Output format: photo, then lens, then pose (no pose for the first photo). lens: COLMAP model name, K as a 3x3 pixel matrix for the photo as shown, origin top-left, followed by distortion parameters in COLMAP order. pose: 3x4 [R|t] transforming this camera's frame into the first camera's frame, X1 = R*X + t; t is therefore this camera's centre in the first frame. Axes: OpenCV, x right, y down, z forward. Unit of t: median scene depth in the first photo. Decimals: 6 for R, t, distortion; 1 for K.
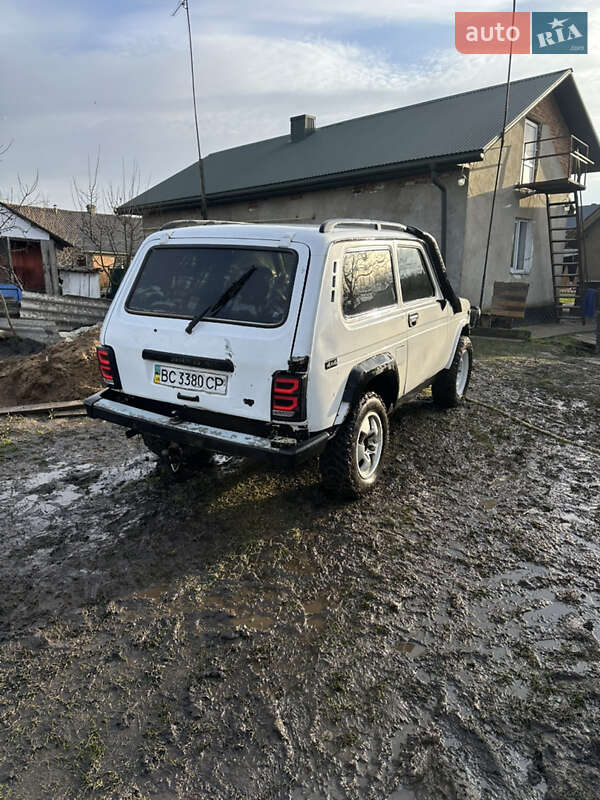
lens RADIAL K [[562.1, 0, 303.8], [0, 562.1, 397.8], [0, 0, 1]] dist [0.082809, -0.098452]
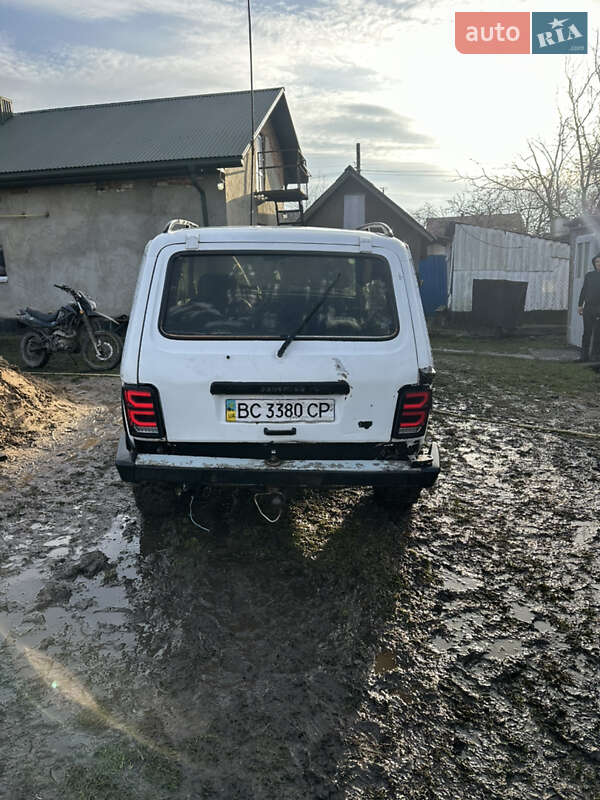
lens RADIAL K [[562.1, 0, 303.8], [0, 562.1, 397.8], [0, 0, 1]] dist [0.082809, -0.098452]
pose [[0.849352, -0.138045, 0.509455, -0.595046], [0.139863, 0.989554, 0.034959, -0.075141], [-0.508958, 0.041561, 0.859787, 0.255650]]
